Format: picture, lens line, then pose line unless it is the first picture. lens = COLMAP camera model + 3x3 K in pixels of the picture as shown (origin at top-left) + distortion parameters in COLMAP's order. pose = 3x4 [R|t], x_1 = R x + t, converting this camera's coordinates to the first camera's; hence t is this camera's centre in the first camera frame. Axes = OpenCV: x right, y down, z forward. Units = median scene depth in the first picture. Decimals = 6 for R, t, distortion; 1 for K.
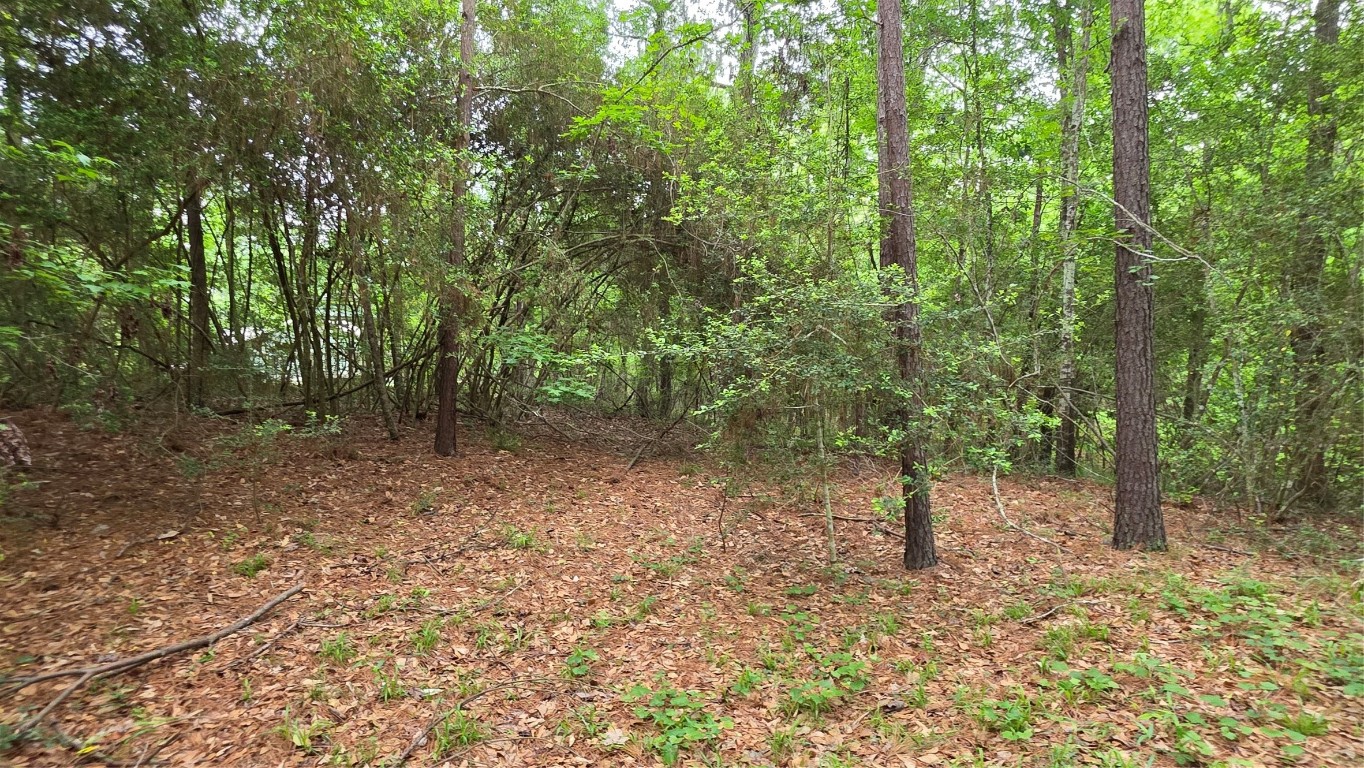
lens RADIAL K [[697.8, 0, 684.1], [0, 697.8, 387.7], [0, 0, 1]] dist [0.004756, -0.001502]
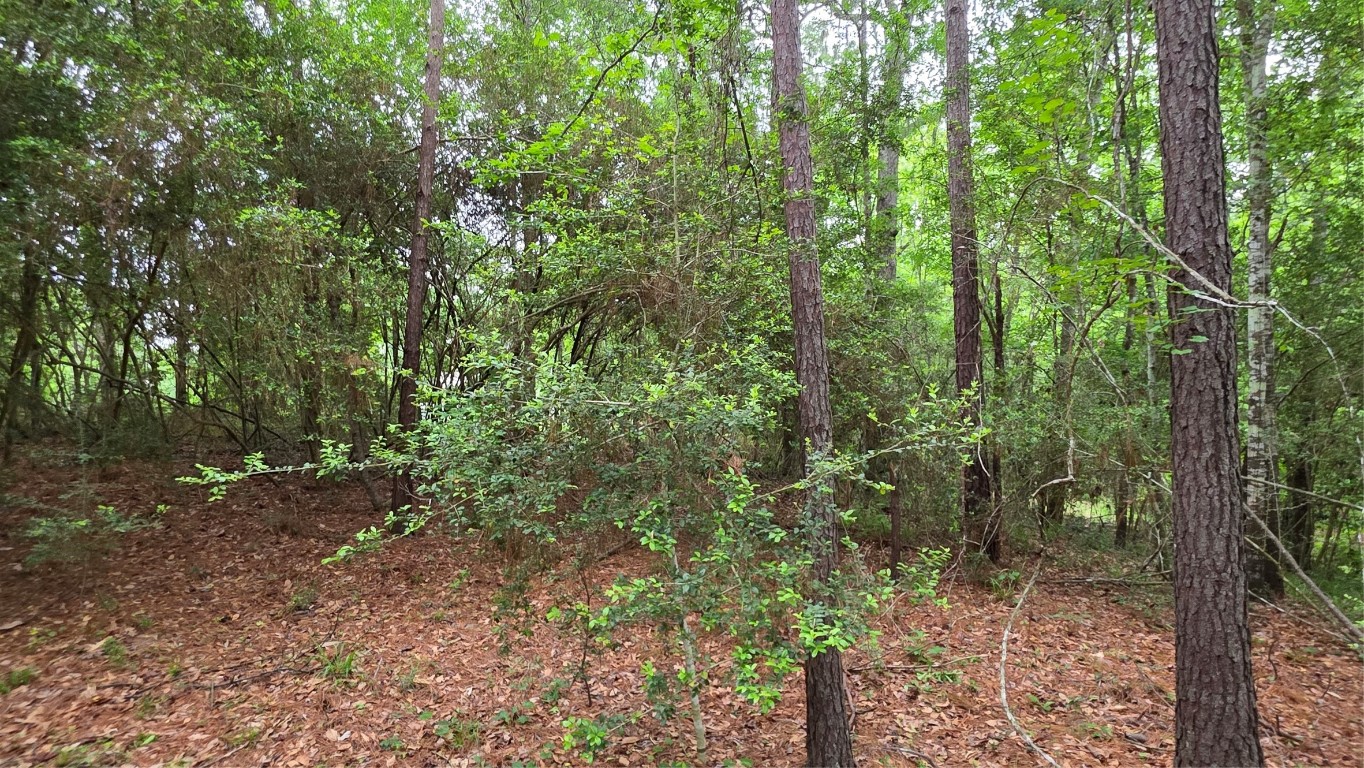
lens RADIAL K [[697.8, 0, 677.5], [0, 697.8, 389.2], [0, 0, 1]] dist [0.004756, -0.001502]
pose [[0.955806, -0.000506, -0.293999, 0.482657], [-0.015287, 0.998560, -0.051416, -0.090188], [0.293601, 0.053638, 0.954422, 0.372517]]
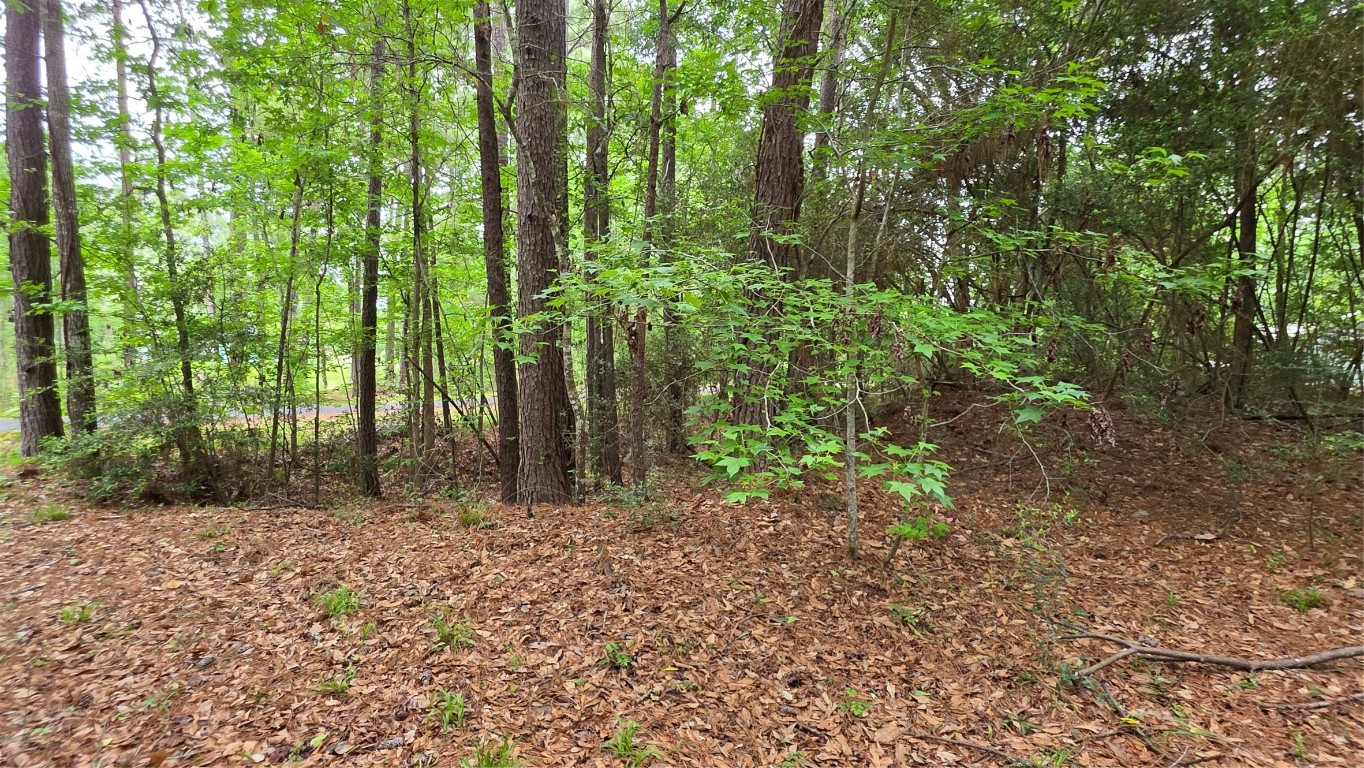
lens RADIAL K [[697.8, 0, 680.8], [0, 697.8, 386.0], [0, 0, 1]] dist [0.004756, -0.001502]
pose [[0.296813, 0.061749, -0.952937, -0.046682], [-0.062228, 0.997037, 0.045224, 0.003963], [0.952906, 0.045877, 0.299776, 0.007254]]
